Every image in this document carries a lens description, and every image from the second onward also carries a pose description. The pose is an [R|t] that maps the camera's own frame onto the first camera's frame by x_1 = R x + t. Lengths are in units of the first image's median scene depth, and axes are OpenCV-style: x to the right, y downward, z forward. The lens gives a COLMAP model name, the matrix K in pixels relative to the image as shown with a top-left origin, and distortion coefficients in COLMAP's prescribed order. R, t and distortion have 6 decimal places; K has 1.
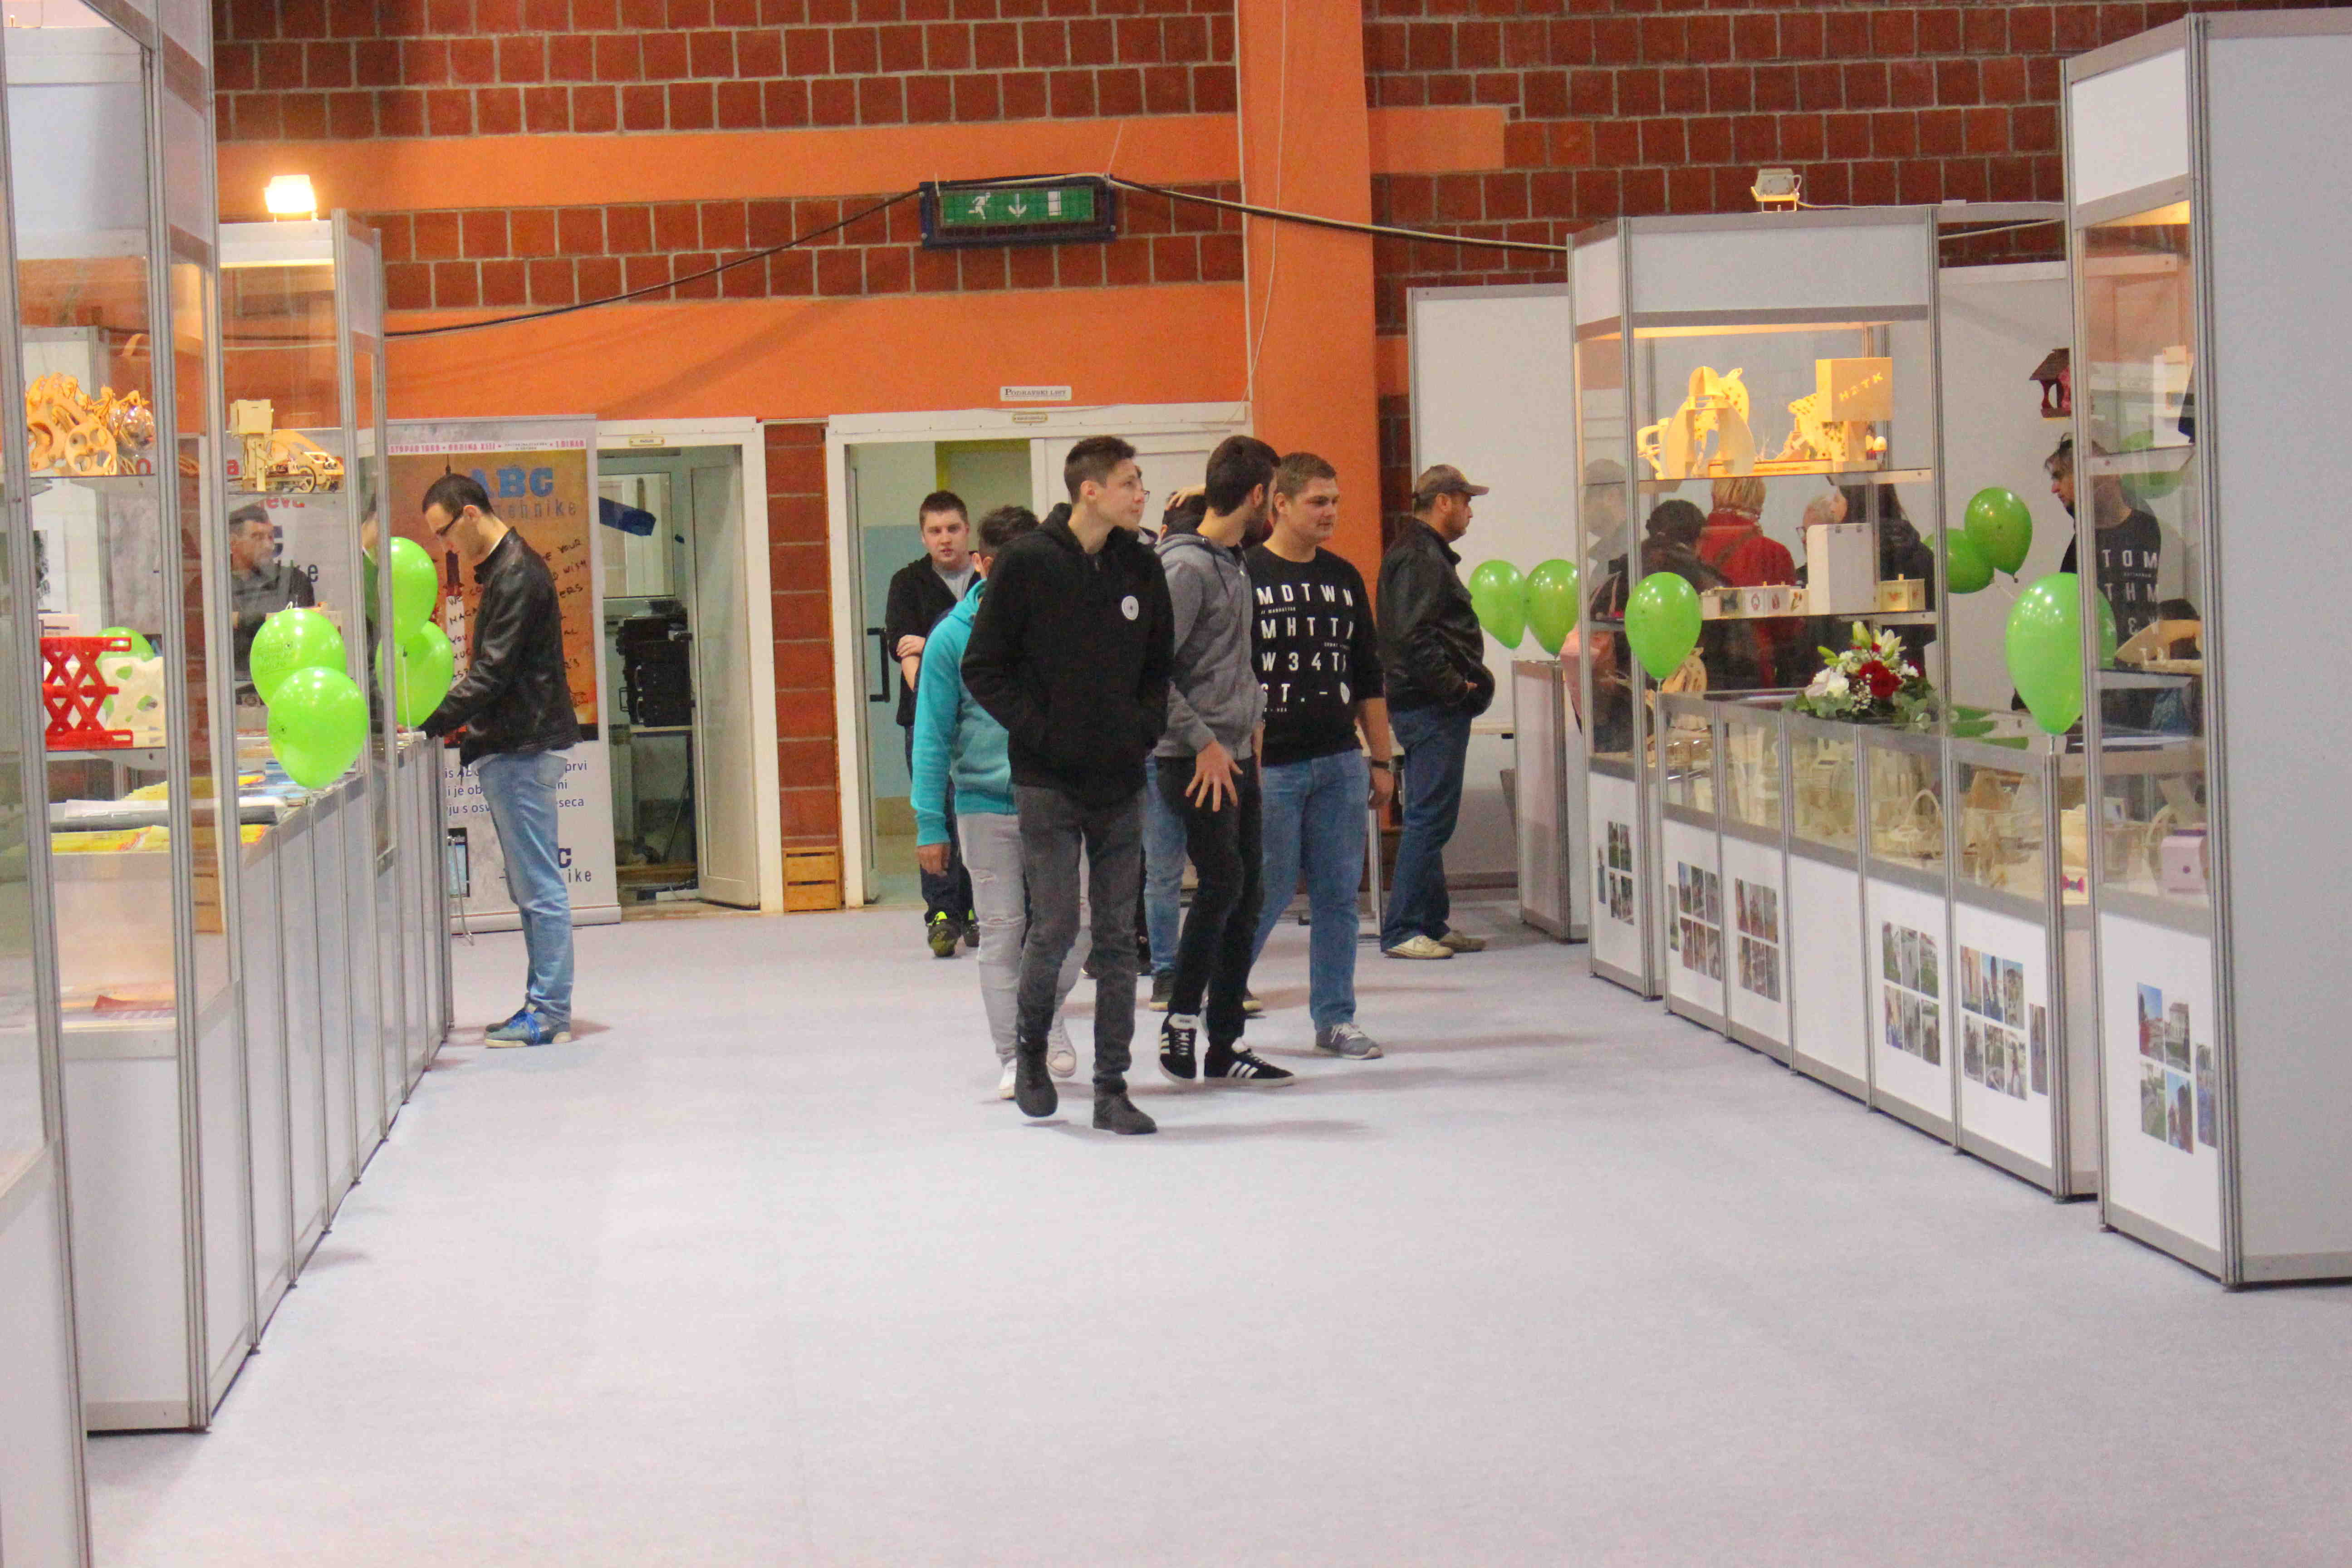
lens RADIAL K [[6120.3, 0, 1176.0], [0, 6120.3, 784.0], [0, 0, 1]] dist [0.052295, 0.685255]
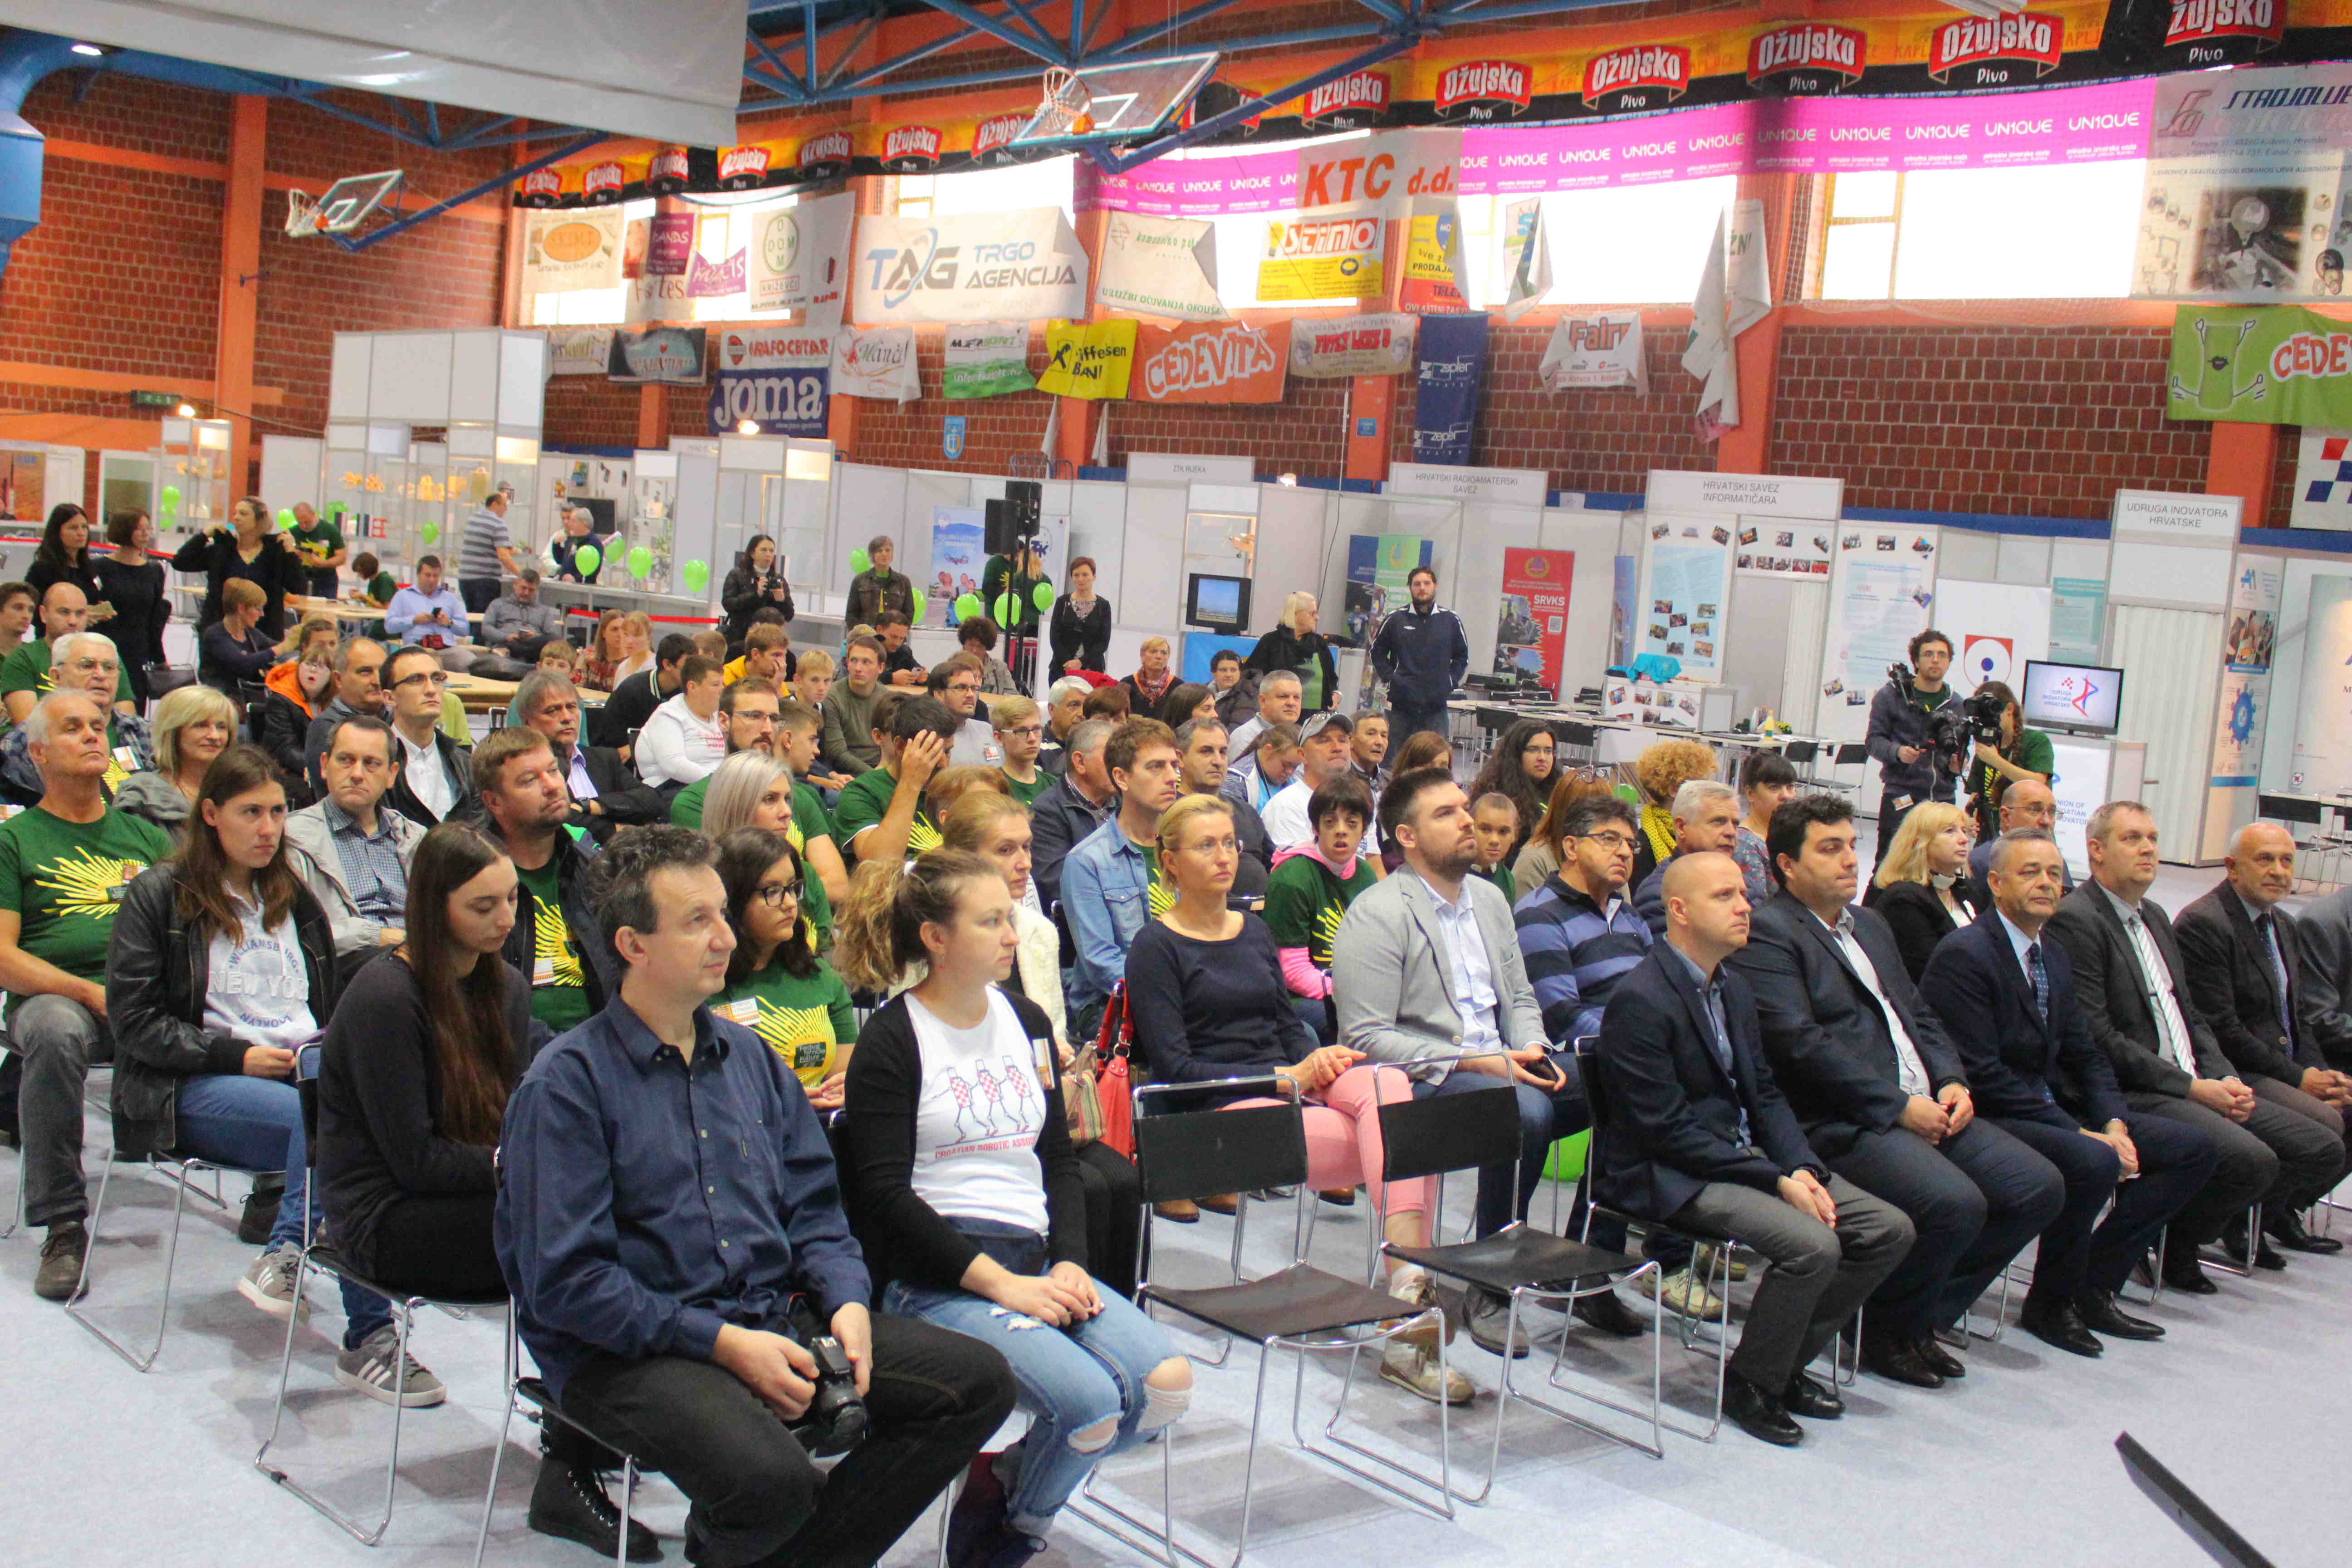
lens RADIAL K [[2710.8, 0, 1176.0], [0, 2710.8, 784.0], [0, 0, 1]] dist [-0.094915, 0.160910]
pose [[0.783757, 0.043338, 0.619554, -0.546461], [-0.079022, 0.996413, 0.030266, 0.042124], [-0.616020, -0.072679, 0.784371, -0.697261]]
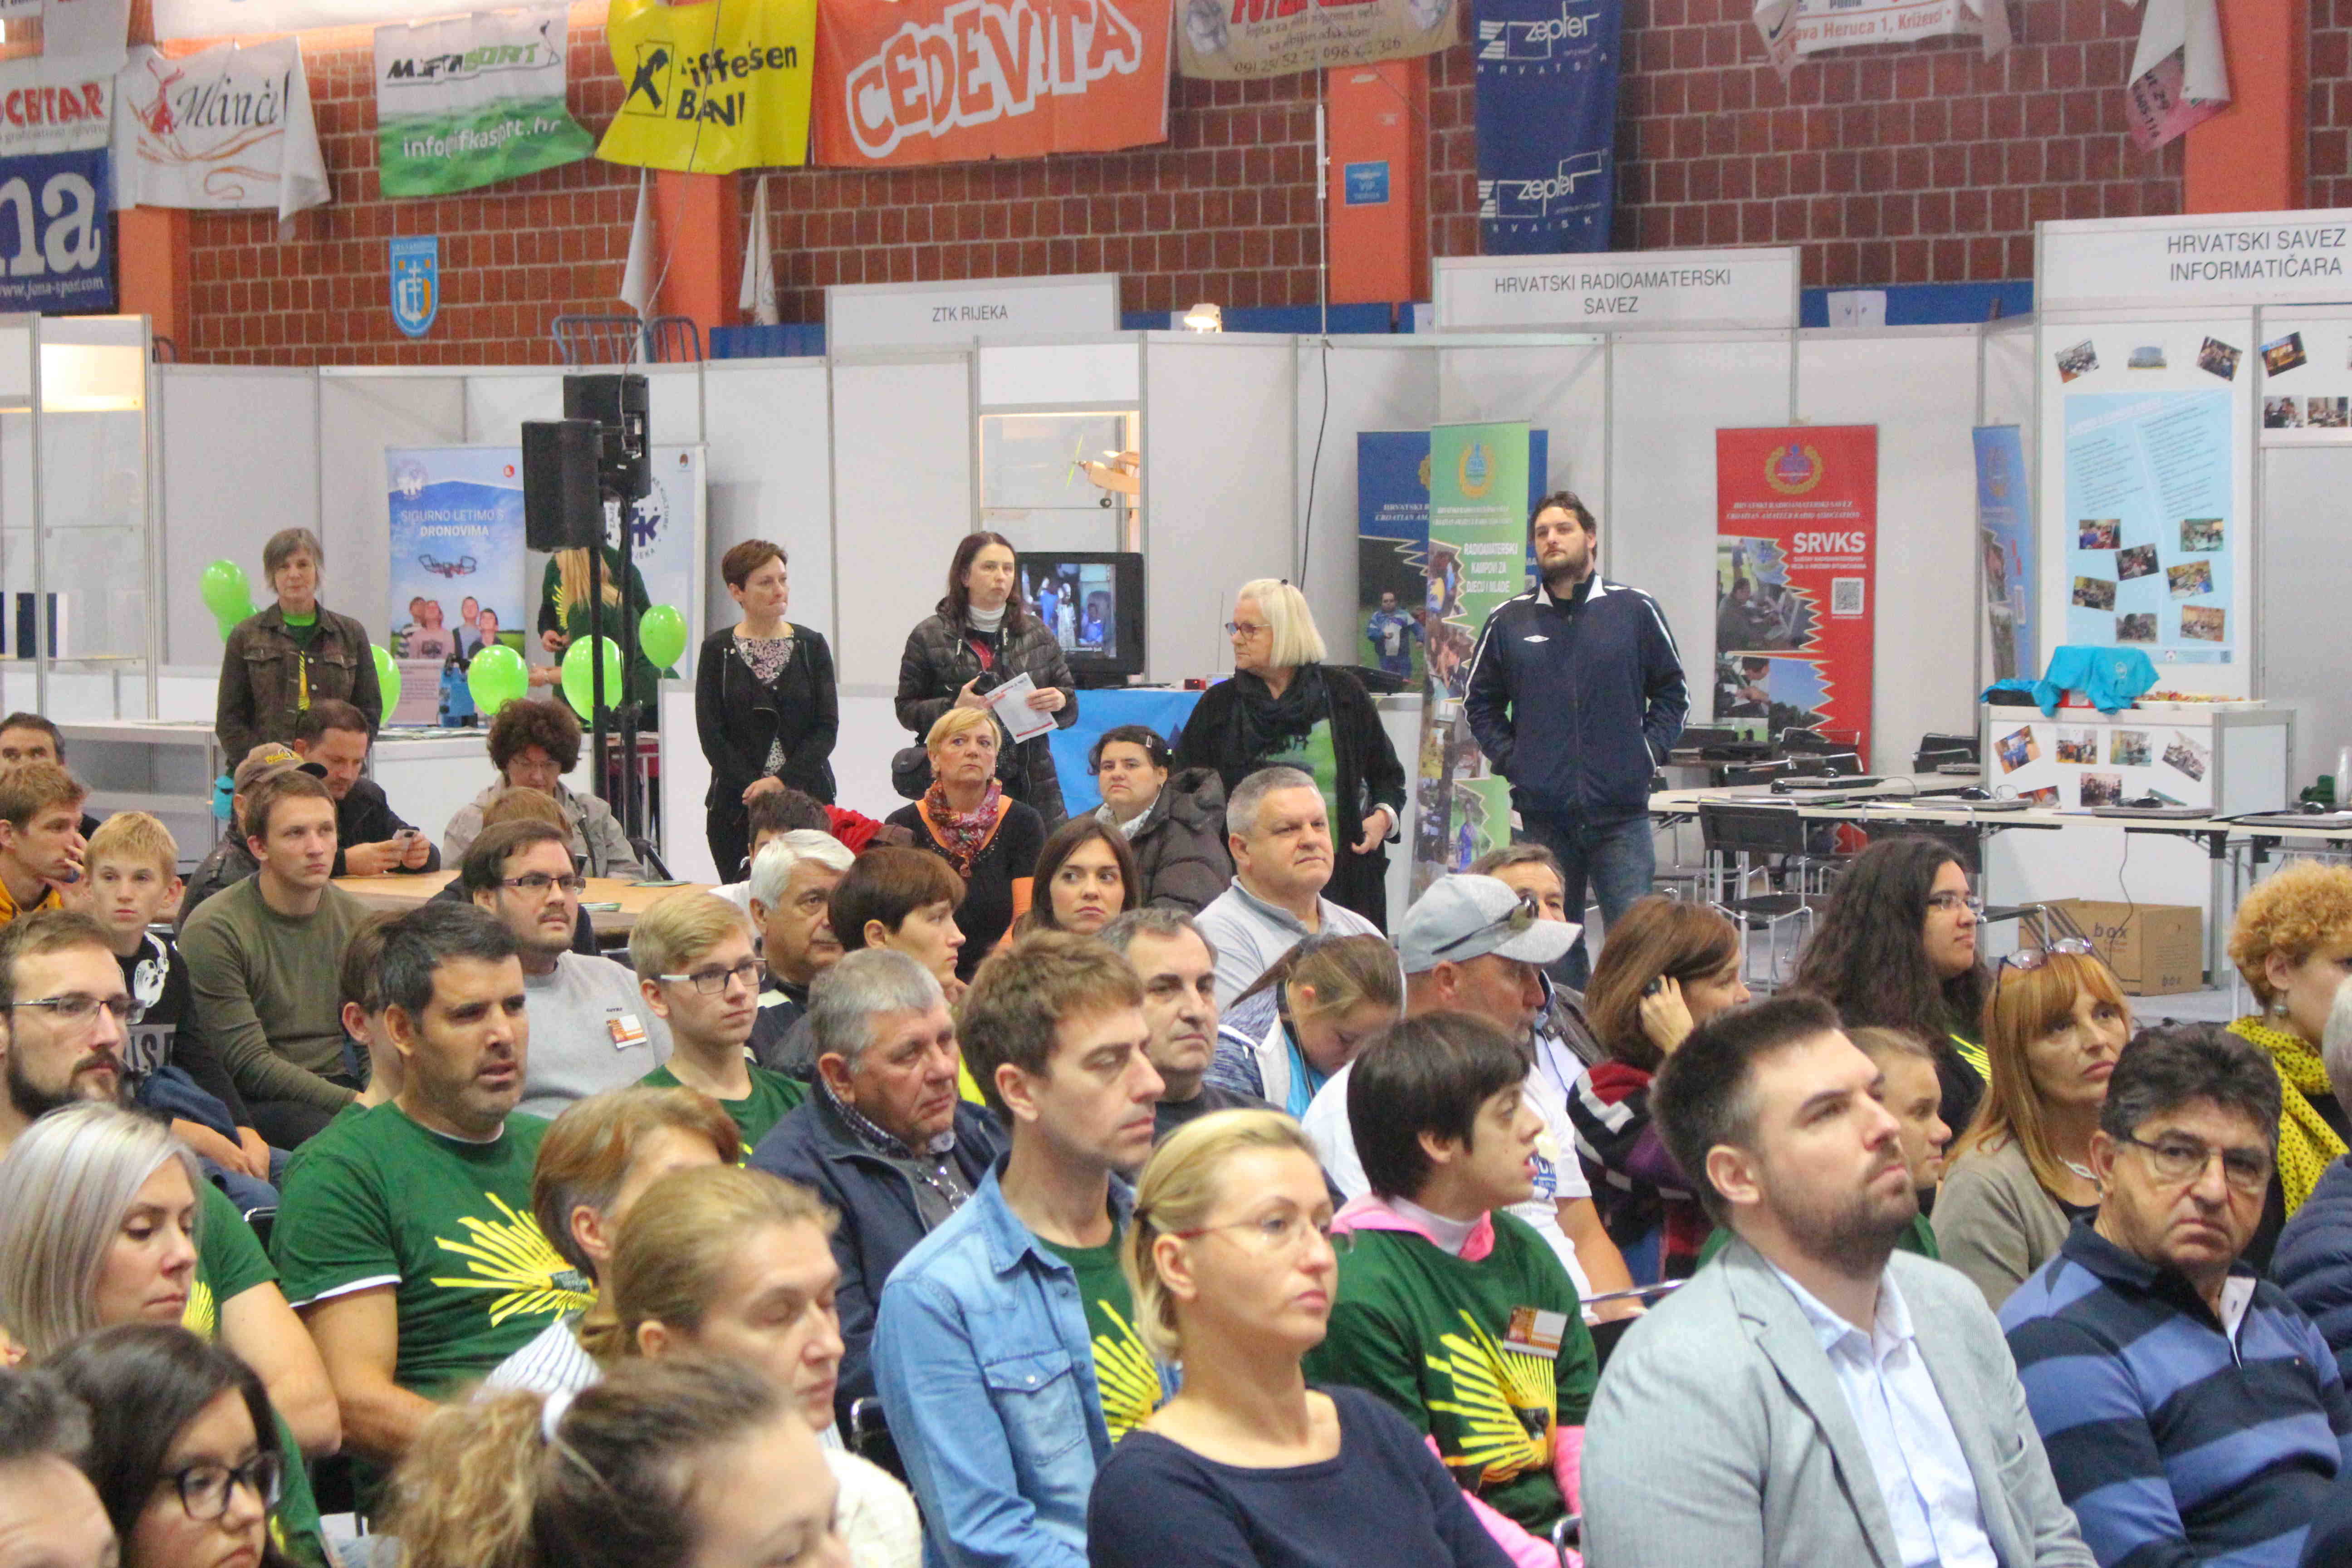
lens RADIAL K [[6120.3, 0, 1176.0], [0, 6120.3, 784.0], [0, 0, 1]] dist [0.052295, 0.685255]
pose [[0.762152, -0.001794, 0.647396, -0.537113], [0.009406, 0.999921, -0.008302, 0.039556], [-0.647330, 0.012417, 0.762109, -0.671489]]
